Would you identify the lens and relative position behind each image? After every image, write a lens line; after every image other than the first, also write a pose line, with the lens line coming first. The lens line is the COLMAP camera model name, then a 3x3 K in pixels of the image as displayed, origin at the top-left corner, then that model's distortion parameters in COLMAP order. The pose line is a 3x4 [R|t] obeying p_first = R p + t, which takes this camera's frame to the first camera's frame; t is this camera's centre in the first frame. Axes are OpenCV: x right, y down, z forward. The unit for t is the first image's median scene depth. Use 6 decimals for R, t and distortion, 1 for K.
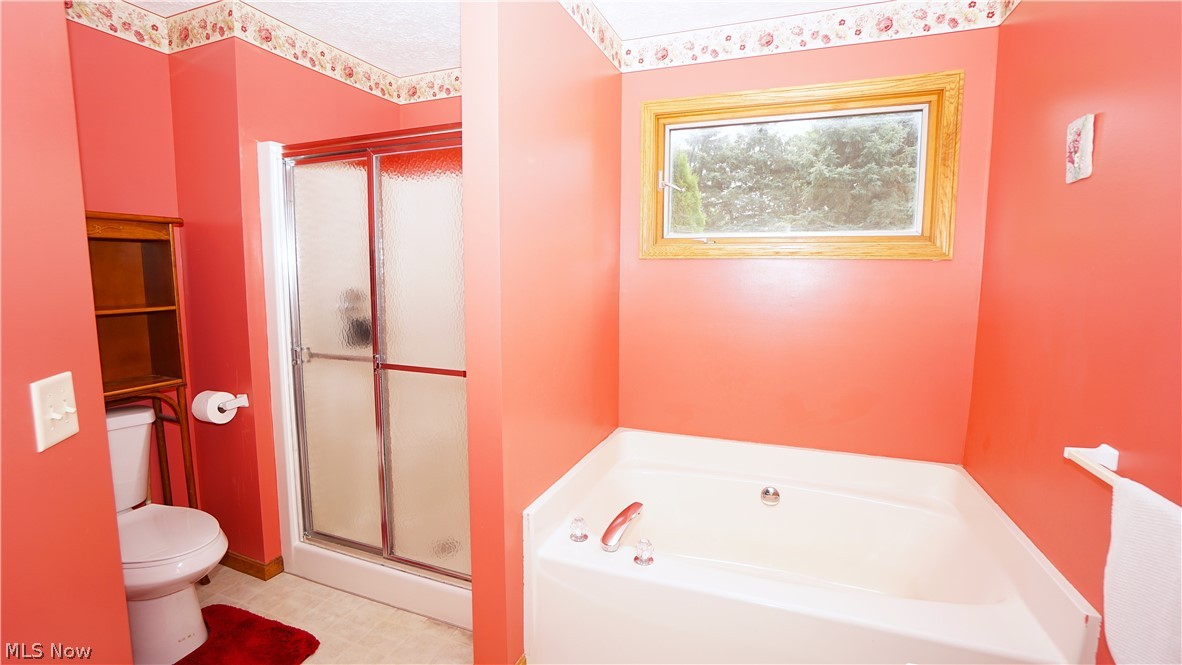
lens RADIAL K [[480.3, 0, 587.8], [0, 480.3, 321.9], [0, 0, 1]] dist [-0.051106, 0.006986]
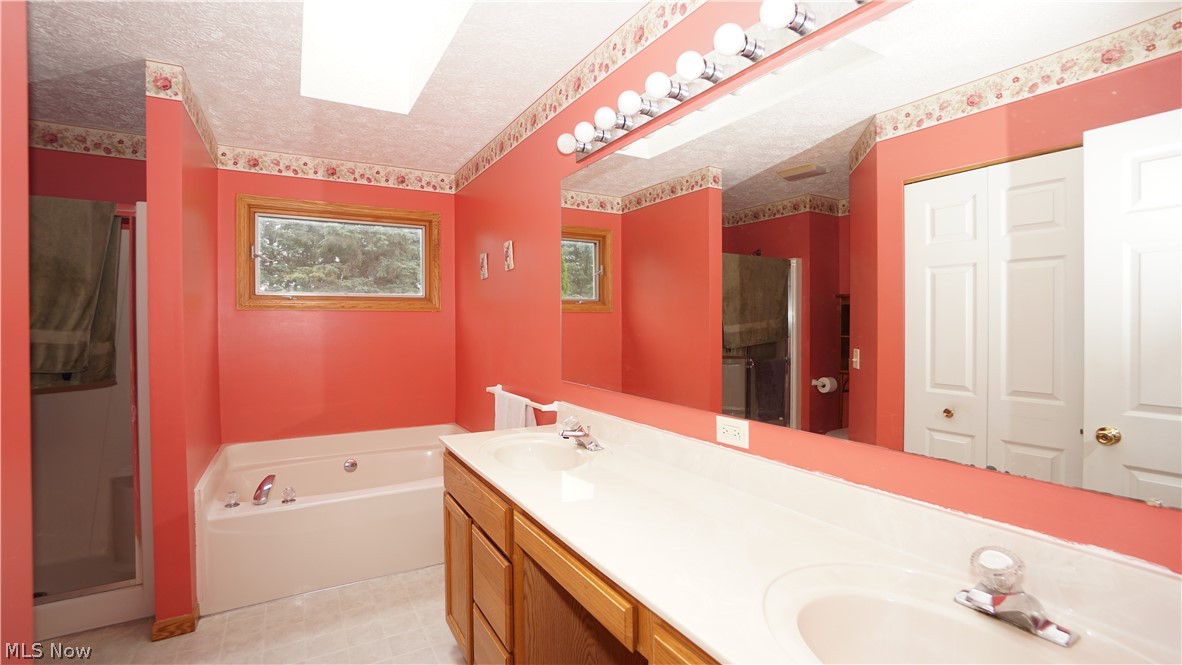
lens RADIAL K [[530.8, 0, 585.9], [0, 530.8, 328.8], [0, 0, 1]] dist [-0.000425, 0.006095]
pose [[0.612858, -0.017664, 0.789995, -0.487273], [0.093112, 0.994399, -0.050000, 0.085760], [-0.784688, 0.104201, 0.611071, -0.668454]]
